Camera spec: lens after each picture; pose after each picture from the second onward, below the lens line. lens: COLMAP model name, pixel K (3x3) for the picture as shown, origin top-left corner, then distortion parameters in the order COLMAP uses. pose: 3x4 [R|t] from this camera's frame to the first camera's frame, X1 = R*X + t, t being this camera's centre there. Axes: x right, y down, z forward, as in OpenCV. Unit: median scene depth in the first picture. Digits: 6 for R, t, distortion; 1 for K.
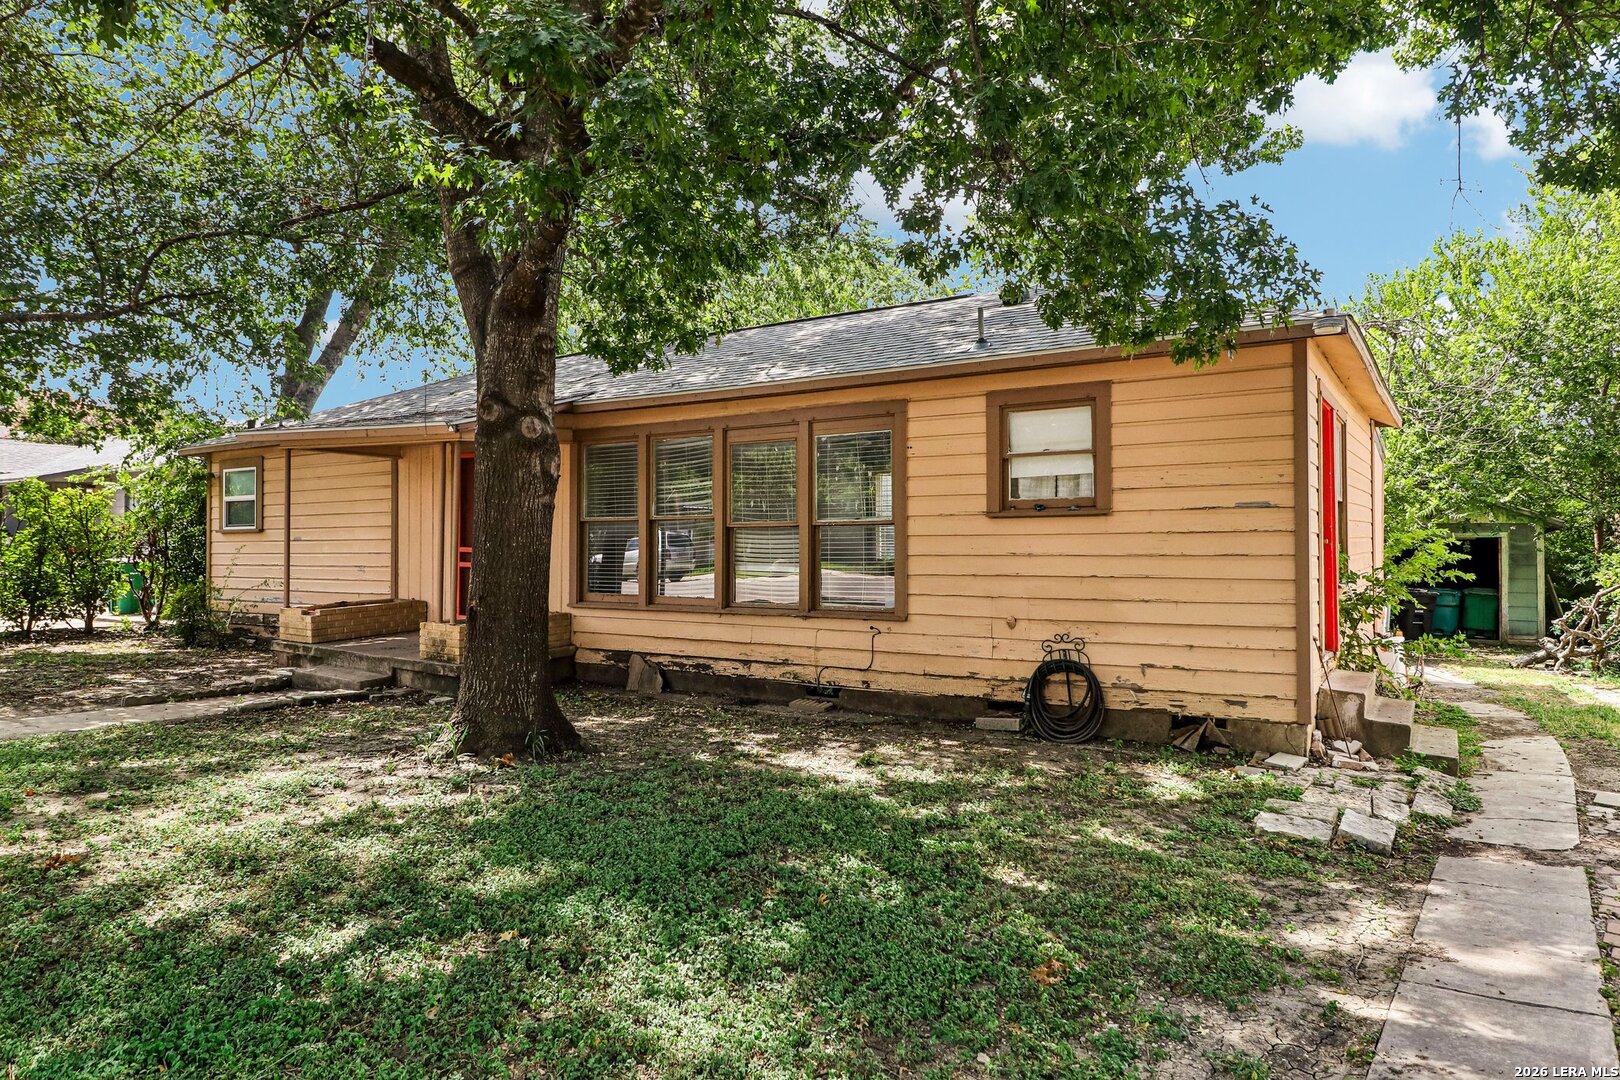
lens RADIAL K [[1022.0, 0, 799.4], [0, 1022.0, 541.4], [0, 0, 1]] dist [0.039184, 0.000246]
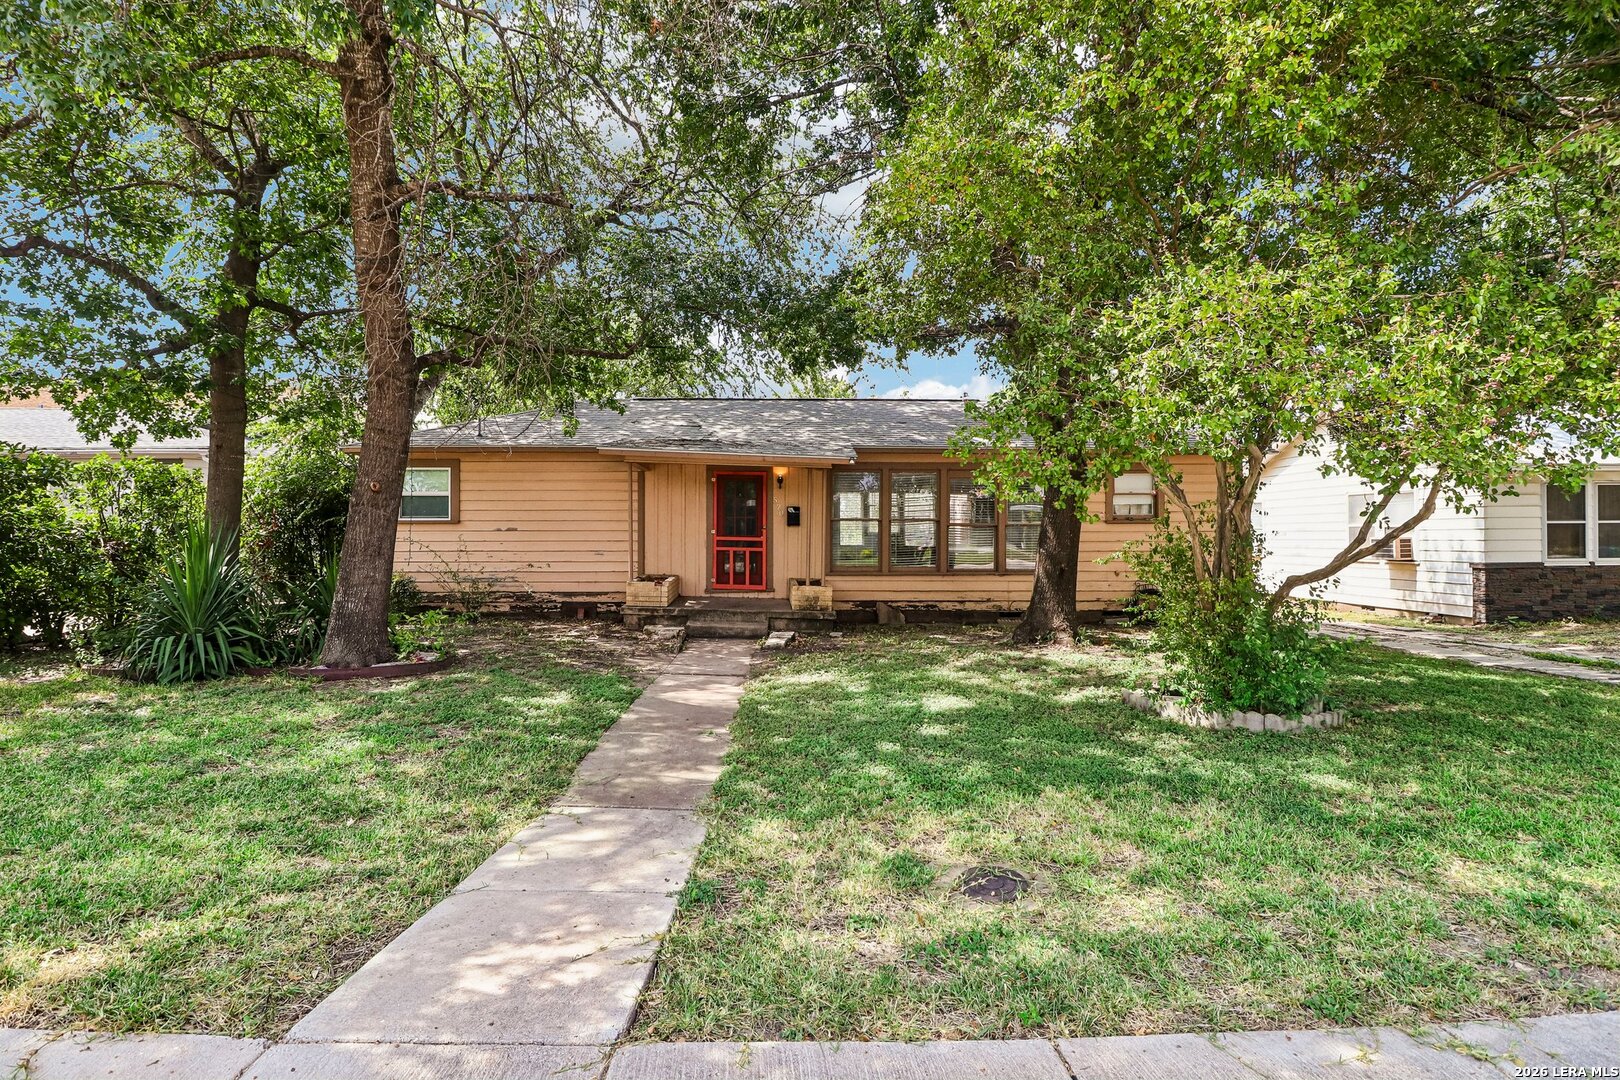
lens RADIAL K [[756.8, 0, 814.3], [0, 756.8, 530.9], [0, 0, 1]] dist [0.018863, -0.011210]
pose [[0.811303, 0.005677, 0.584599, -1.129889], [-0.005880, 0.999982, -0.001550, -0.002153], [-0.584597, -0.002180, 0.811321, 0.085130]]
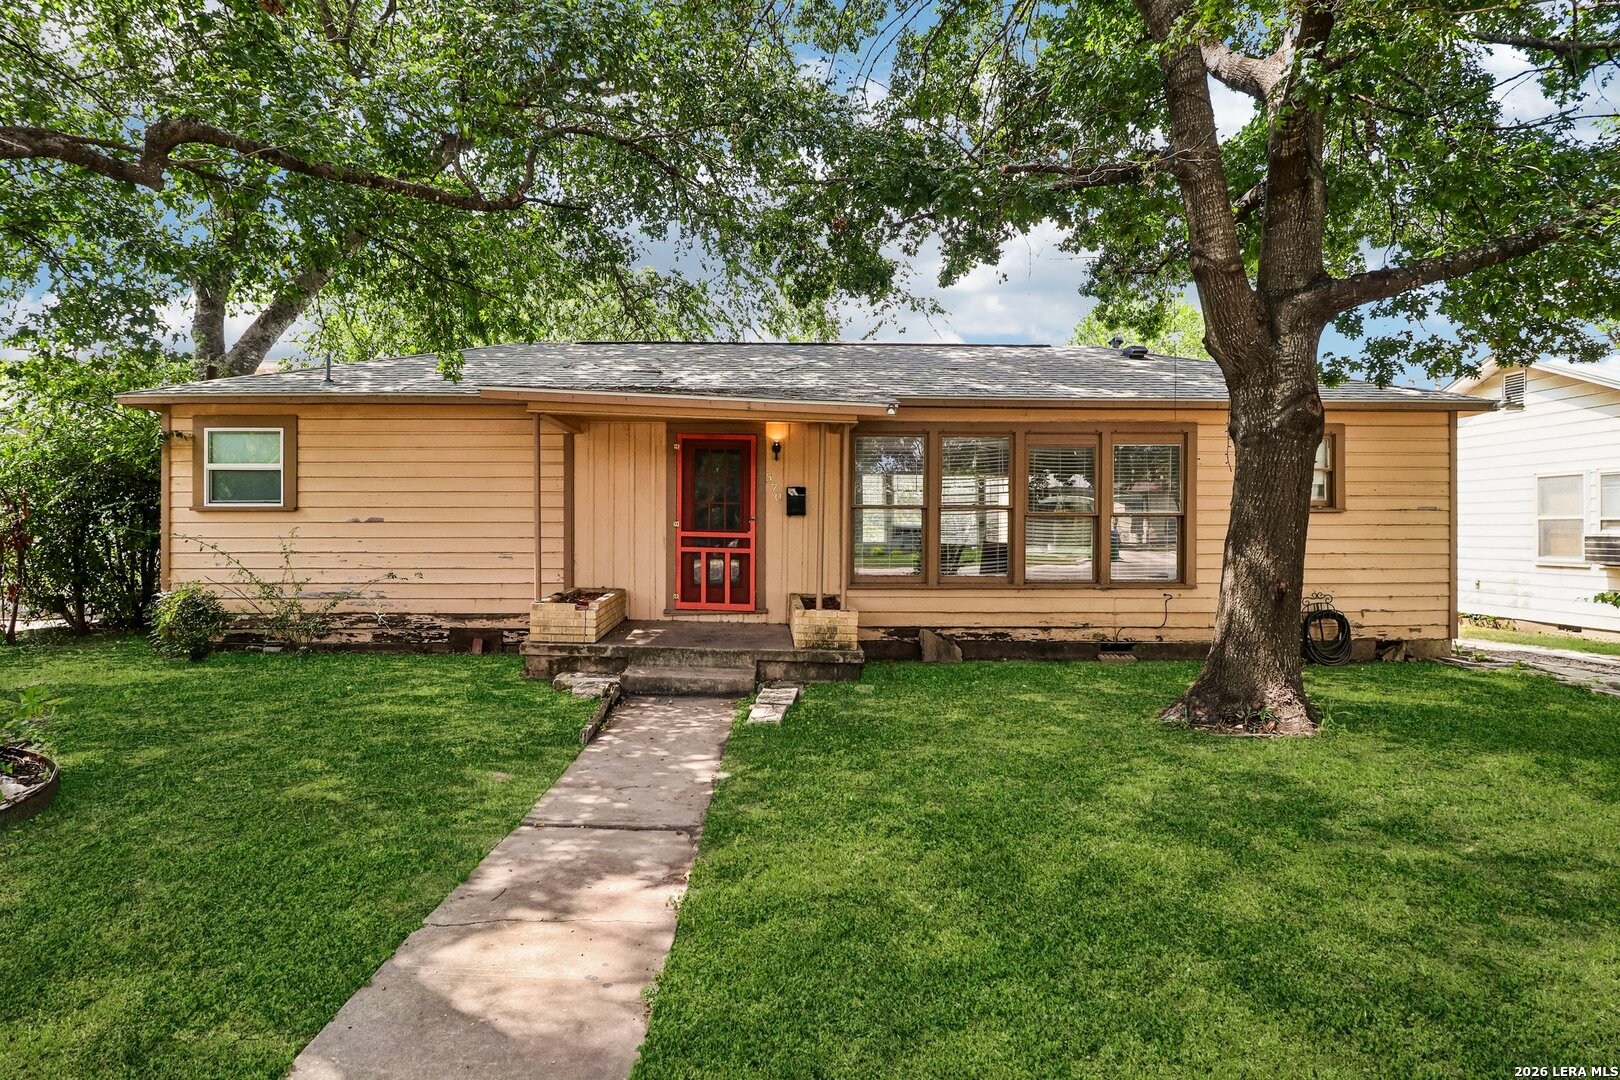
lens RADIAL K [[756.8, 0, 808.2], [0, 756.8, 531.8], [0, 0, 1]] dist [0.018863, -0.011210]
pose [[0.815223, 0.002897, 0.579140, -0.869994], [-0.006896, 0.999965, 0.004706, 0.002425], [-0.579106, -0.007830, 0.815215, 0.475293]]
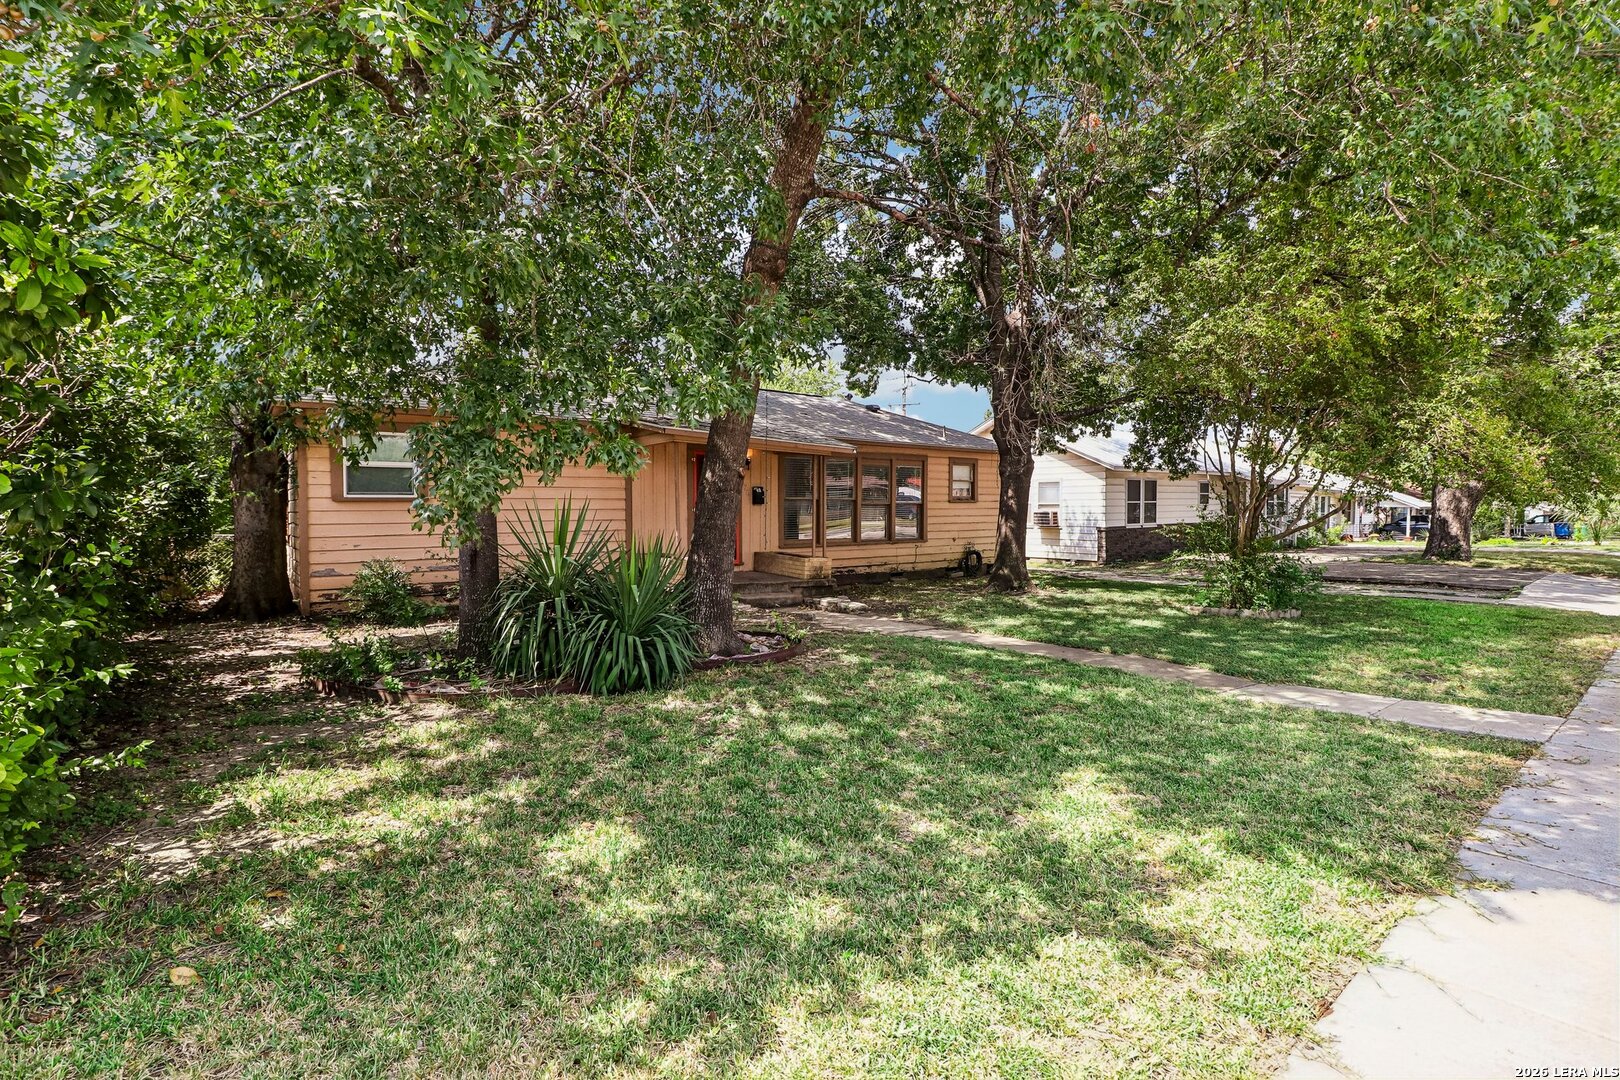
lens RADIAL K [[756.8, 0, 802.7], [0, 756.8, 543.1], [0, 0, 1]] dist [0.018863, -0.011210]
pose [[0.309841, -0.042877, 0.949821, -1.785530], [-0.003443, 0.998925, 0.046217, -0.006003], [-0.950782, -0.017590, 0.309360, 0.693289]]
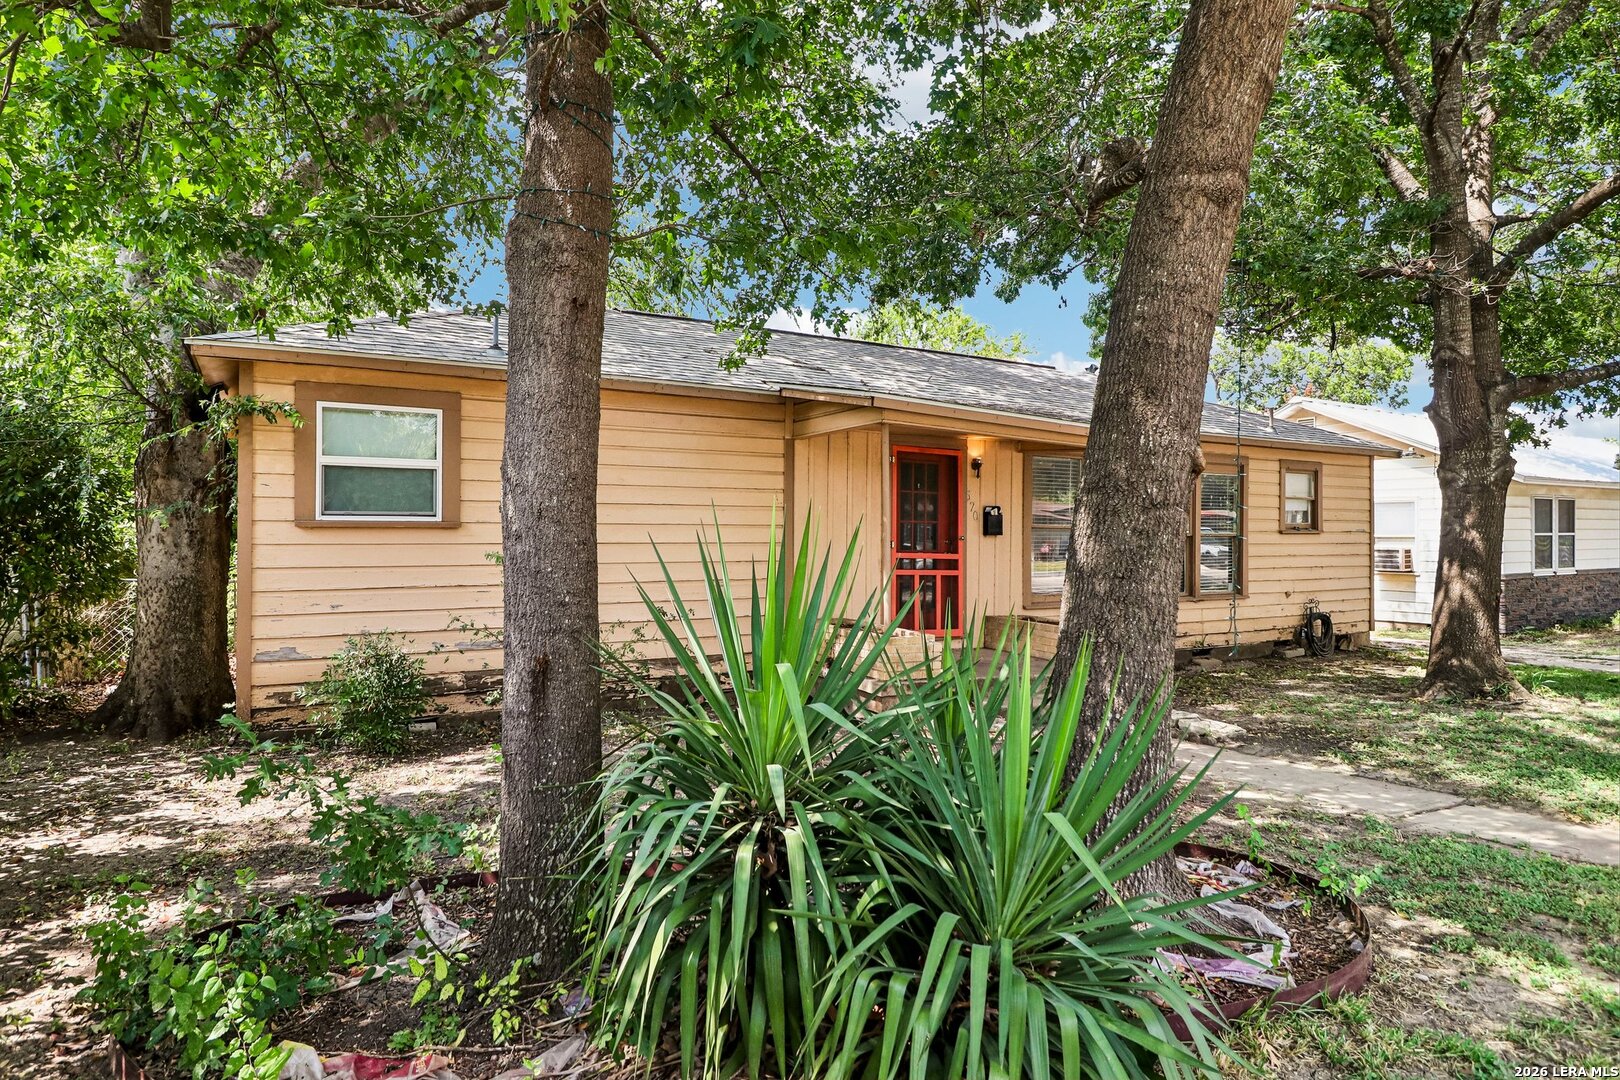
lens RADIAL K [[944.6, 0, 813.4], [0, 944.6, 538.0], [0, 0, 1]] dist [0.013098, 0.000026]
pose [[0.417171, 0.001315, 0.908827, -1.469068], [-0.011130, 0.999931, 0.003662, -0.012037], [-0.908760, -0.011643, 0.417157, 0.982626]]
